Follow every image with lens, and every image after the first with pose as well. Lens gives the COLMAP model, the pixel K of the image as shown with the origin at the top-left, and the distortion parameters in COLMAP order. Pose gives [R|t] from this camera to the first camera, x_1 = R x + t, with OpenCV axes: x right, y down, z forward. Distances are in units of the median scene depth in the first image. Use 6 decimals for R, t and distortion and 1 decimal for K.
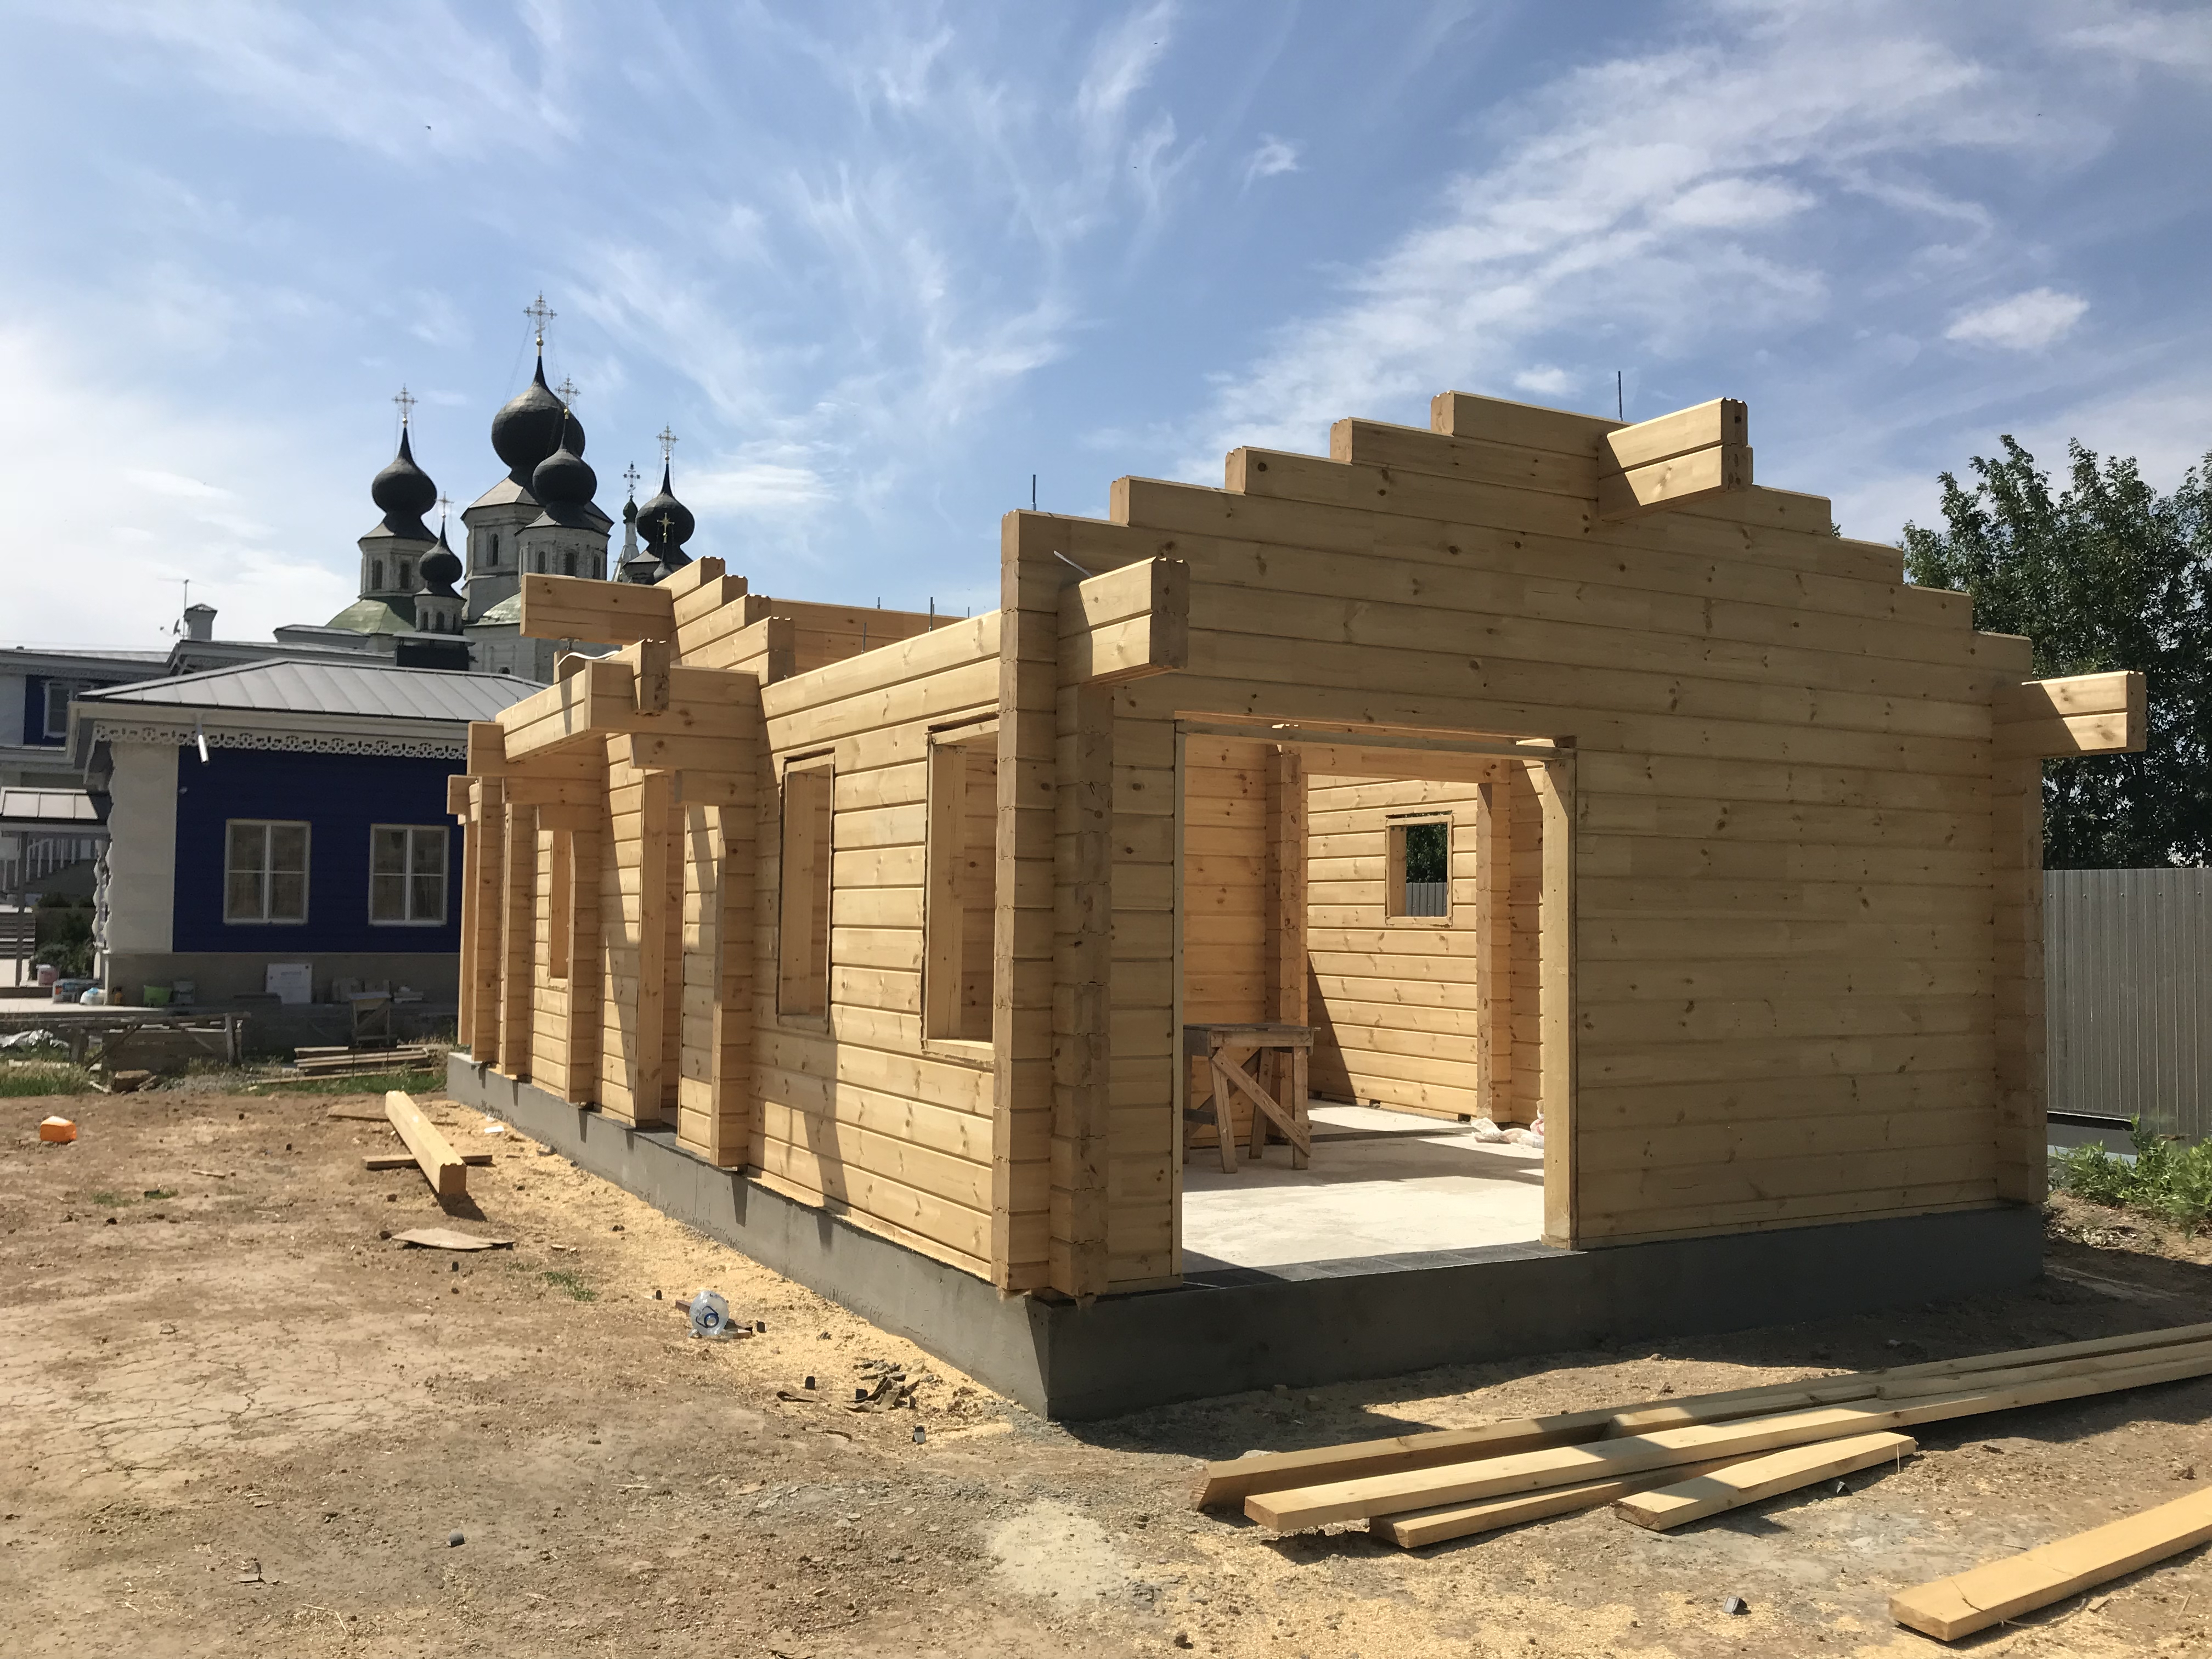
lens RADIAL K [[1831.8, 0, 1115.8], [0, 1831.8, 830.3], [0, 0, 1]] dist [0.035836, -0.051084]
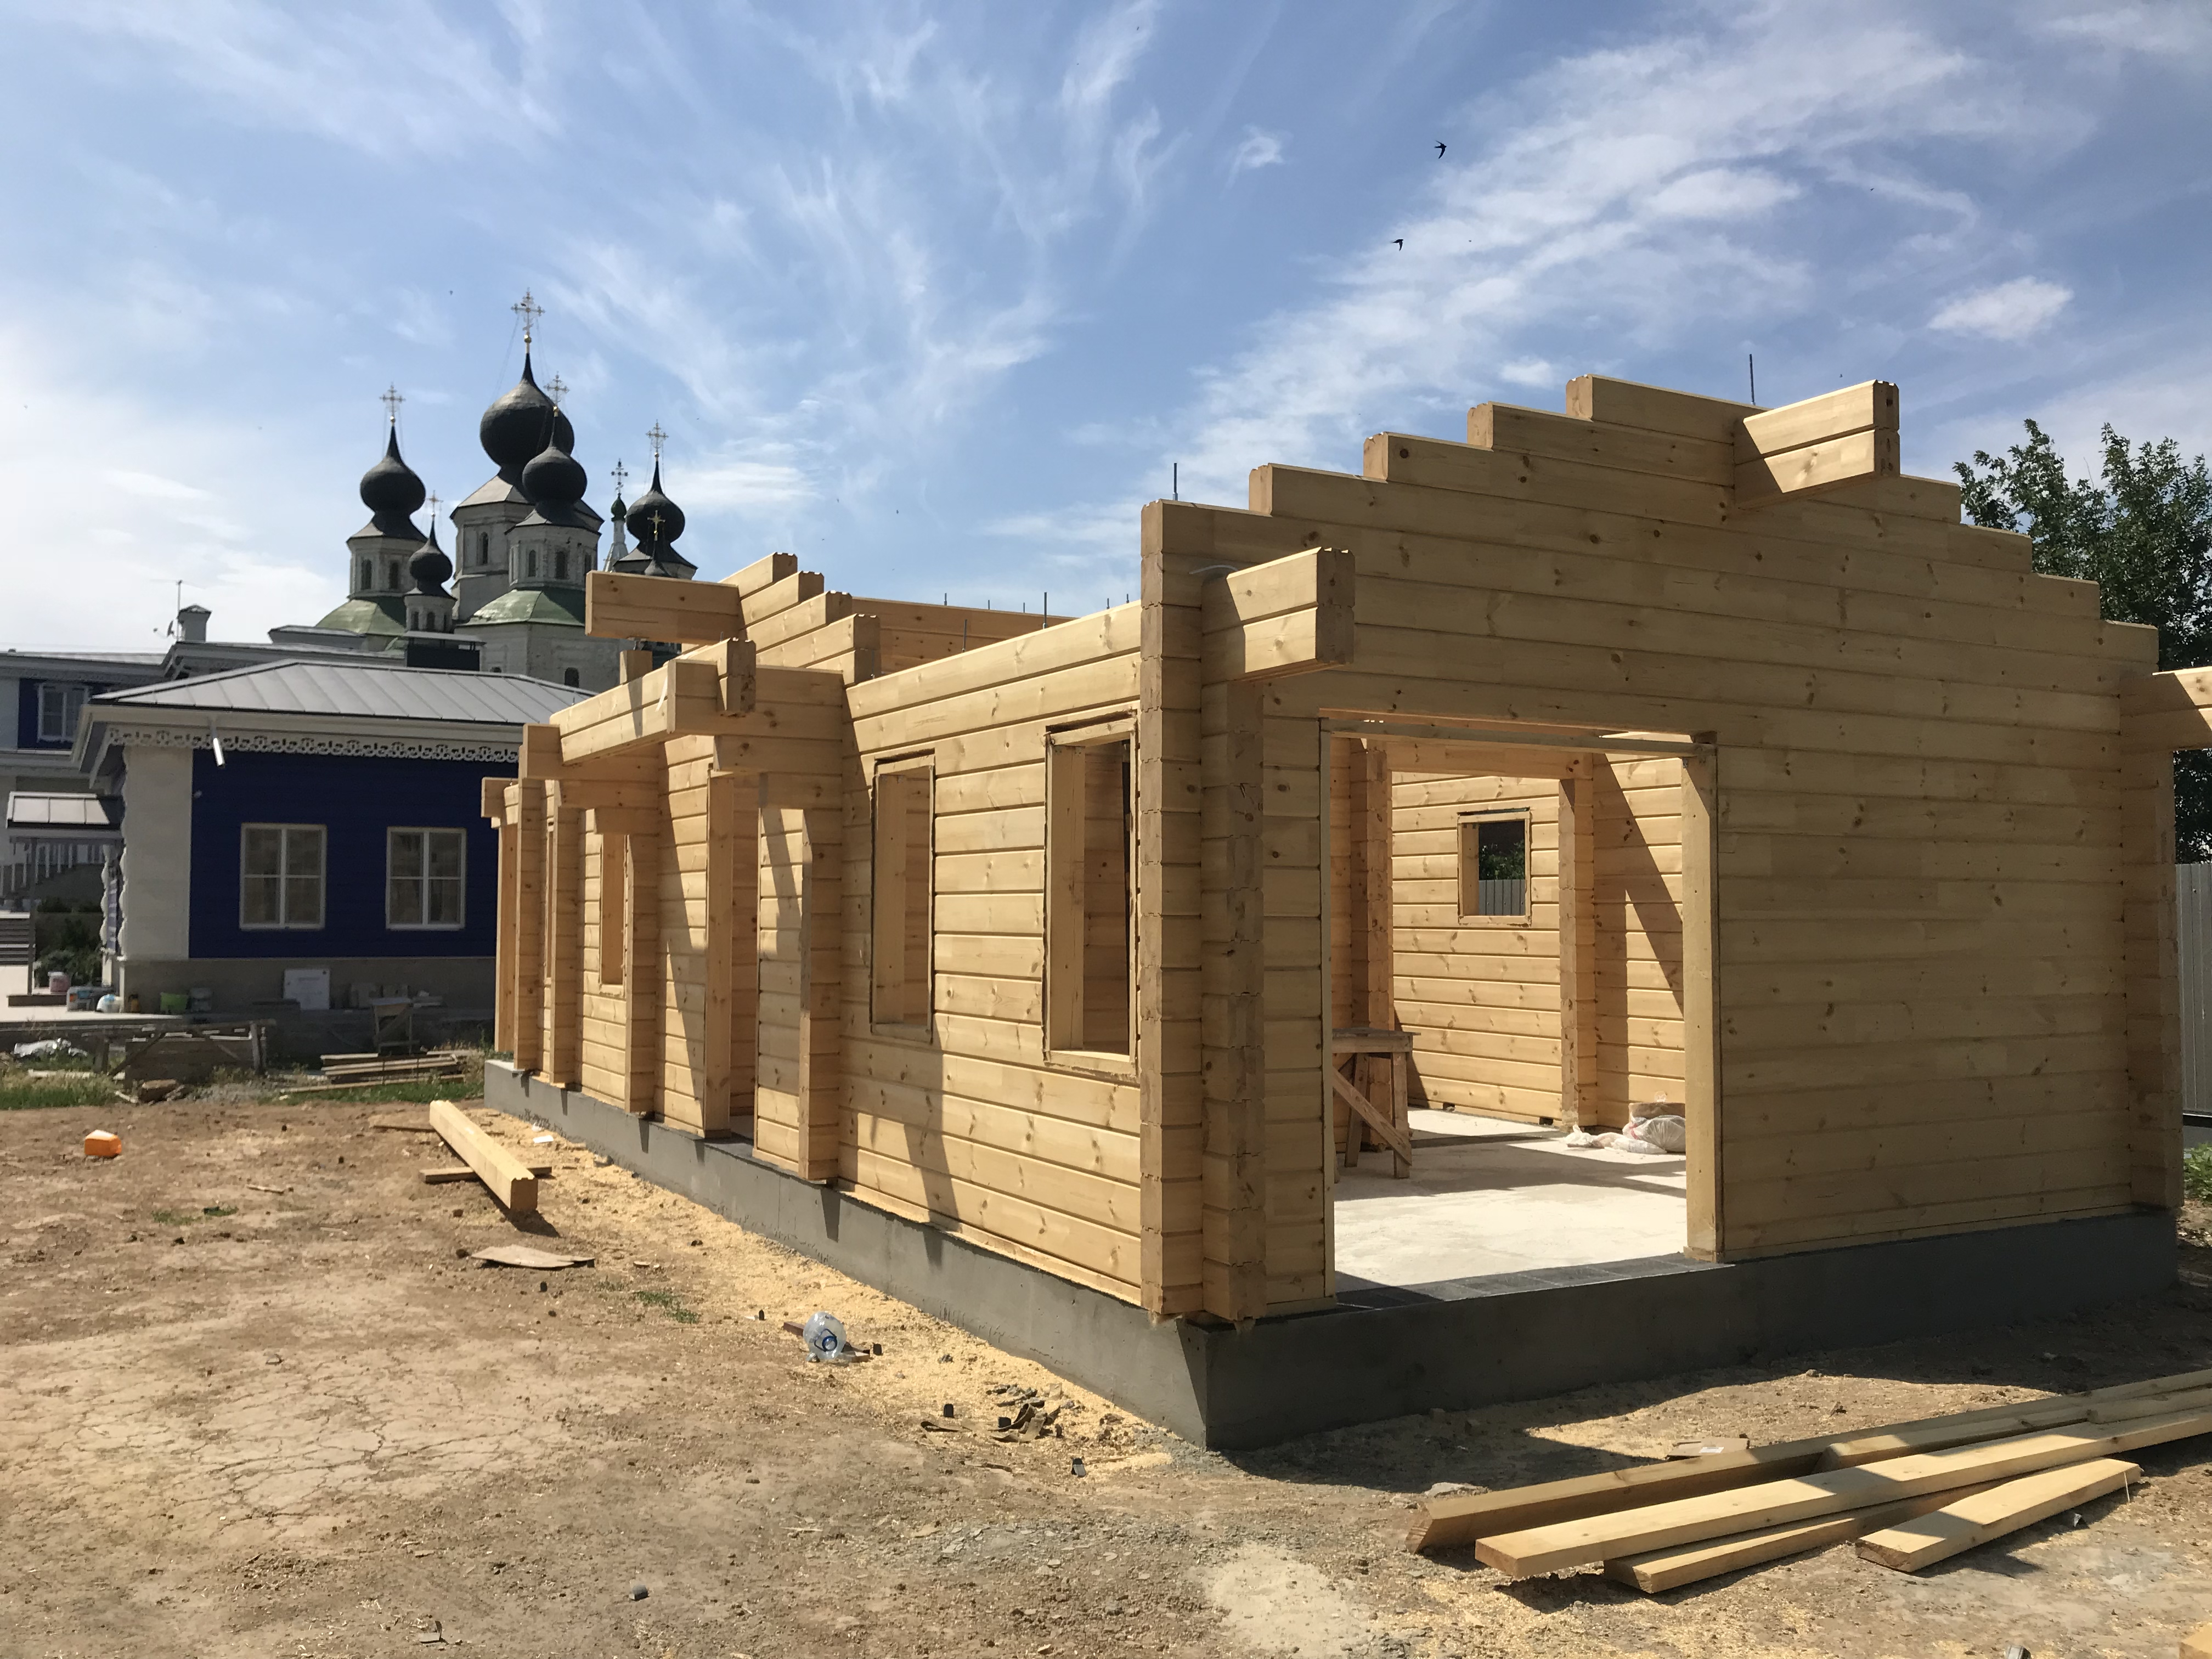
lens RADIAL K [[1831.8, 0, 1114.6], [0, 1831.8, 839.2], [0, 0, 1]] dist [0.035836, -0.051084]
pose [[0.999952, -0.007283, 0.006622, -0.050579], [0.007236, 0.999948, 0.007180, -0.002712], [-0.006674, -0.007132, 0.999952, 0.024457]]
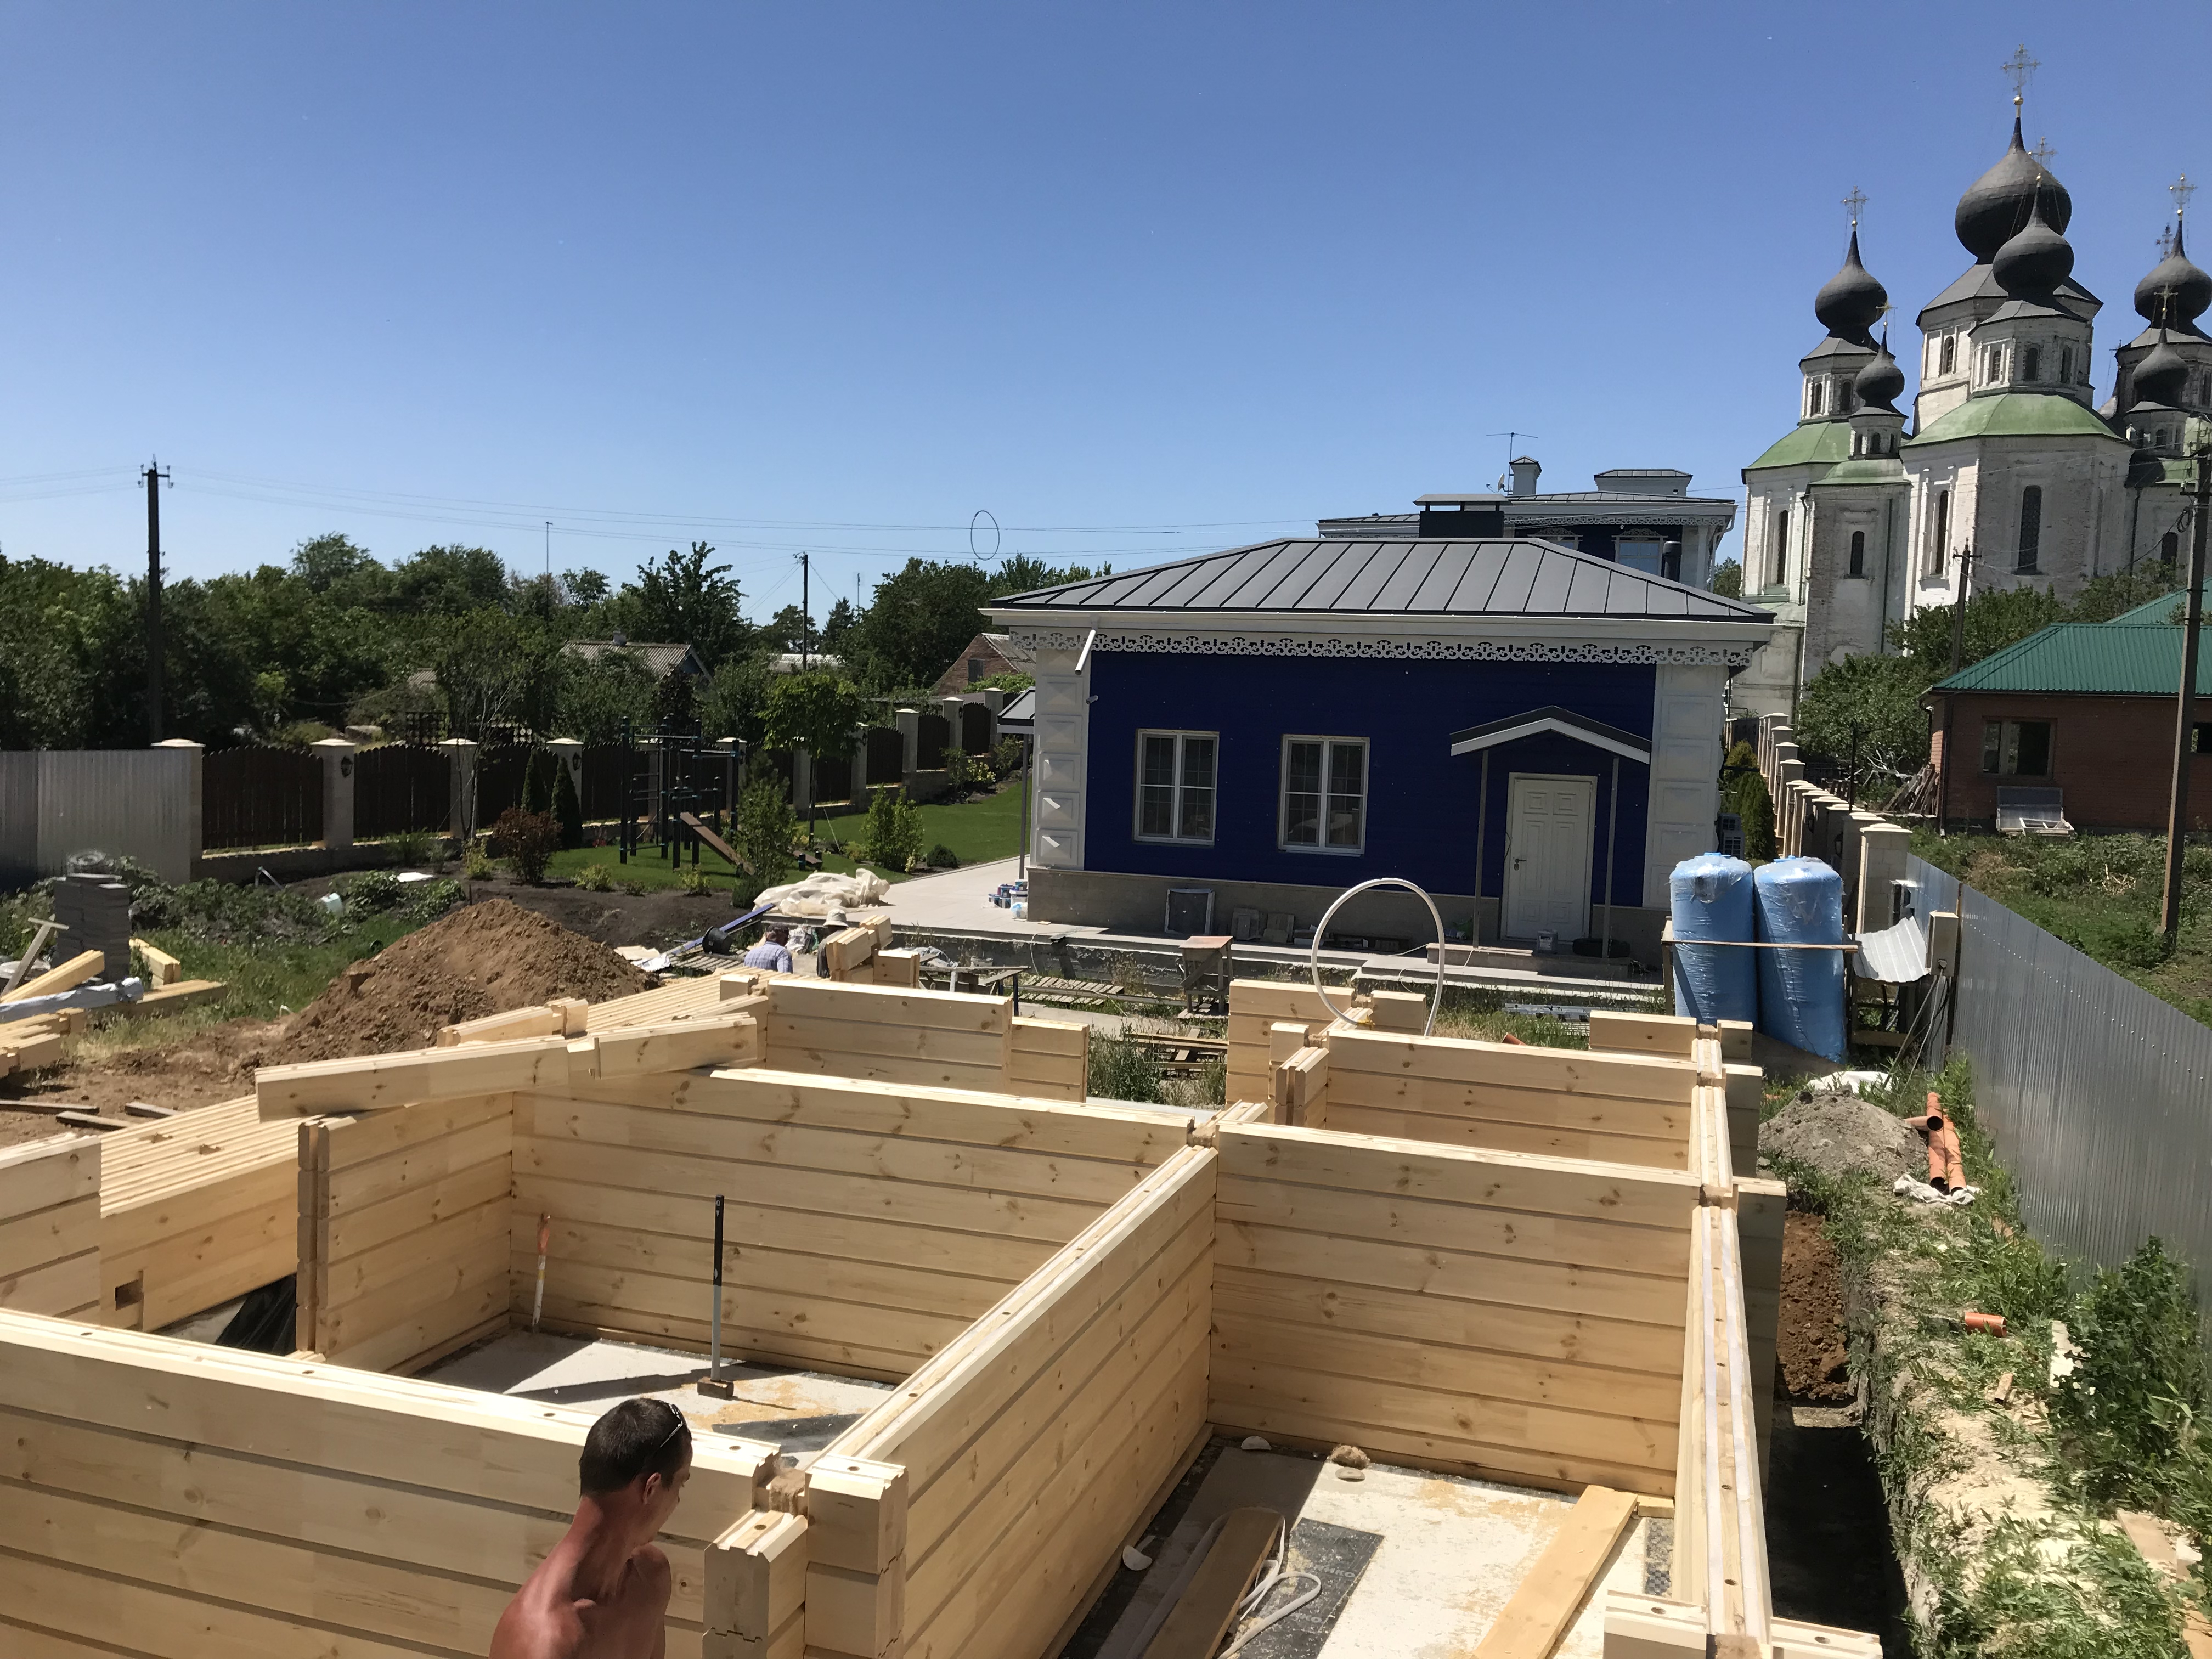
lens RADIAL K [[1831.8, 0, 1090.6], [0, 1831.8, 824.6], [0, 0, 1]] dist [0.035836, -0.051084]
pose [[0.684068, 0.061028, -0.726860, 0.390212], [0.005766, 0.996010, 0.089053, -0.091795], [0.729395, -0.065109, 0.680987, 0.818475]]
